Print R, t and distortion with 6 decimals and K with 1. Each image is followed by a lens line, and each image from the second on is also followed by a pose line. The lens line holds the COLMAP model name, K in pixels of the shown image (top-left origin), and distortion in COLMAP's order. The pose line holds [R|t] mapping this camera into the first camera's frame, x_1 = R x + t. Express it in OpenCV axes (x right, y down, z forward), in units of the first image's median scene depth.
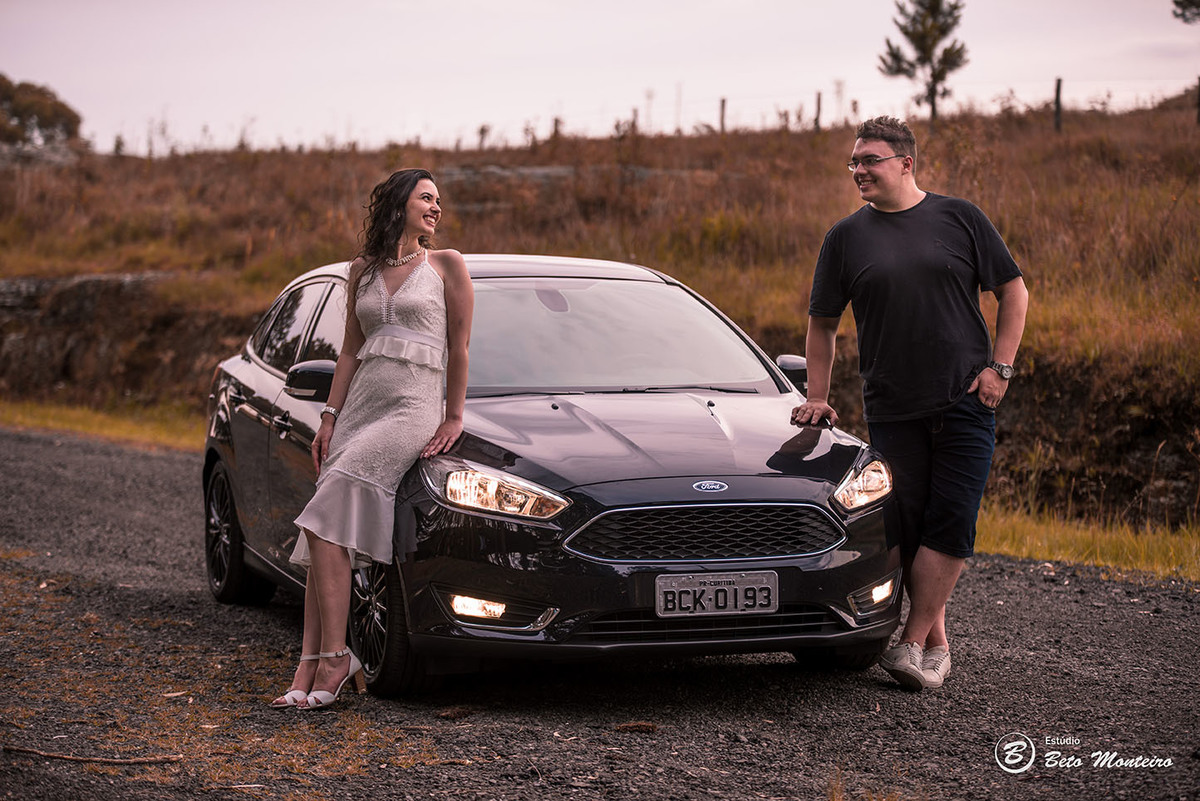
lens RADIAL K [[2962.3, 0, 600.0], [0, 2962.3, 400.5], [0, 0, 1]] dist [-0.012755, -0.327708]
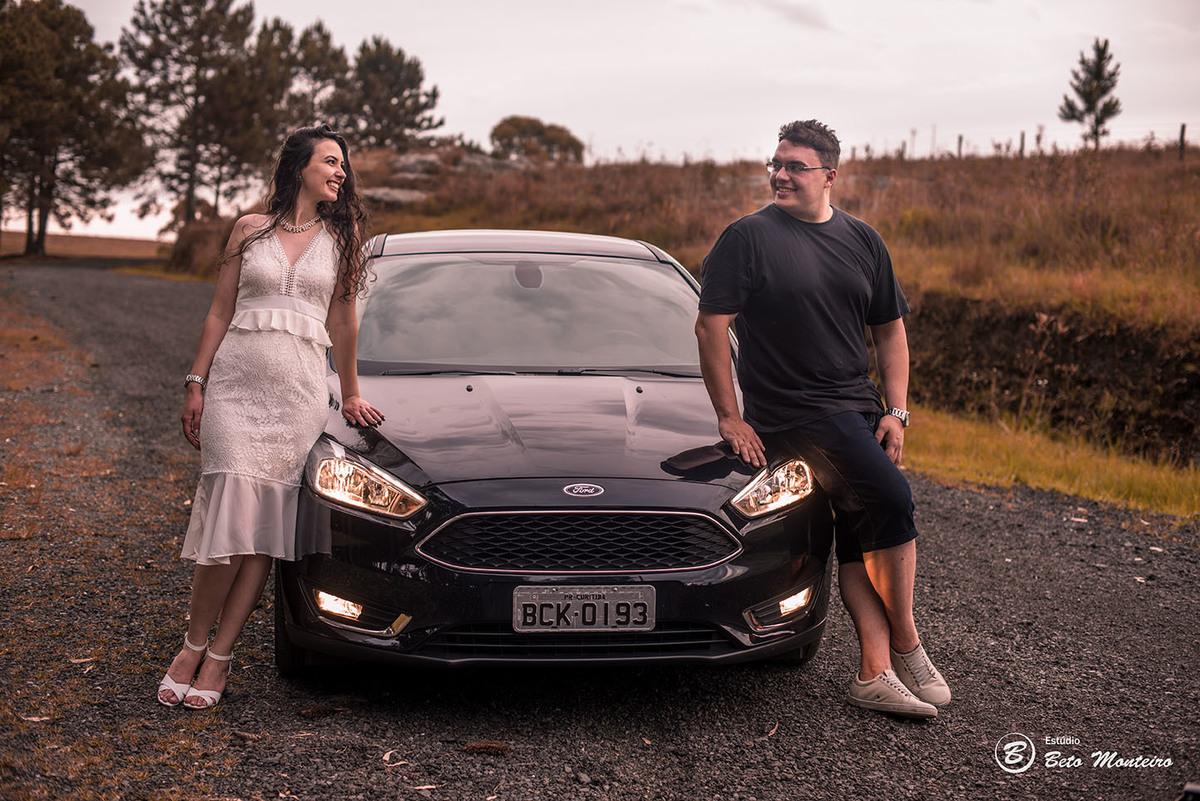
lens RADIAL K [[1746.7, 0, 600.0], [0, 1746.7, 400.5], [0, 0, 1]] dist [-0.148799, 0.163510]
pose [[0.982735, 0.036793, -0.181323, 0.126031], [-0.028284, 0.998384, 0.049290, -0.022735], [0.182843, -0.043311, 0.982188, 0.433058]]
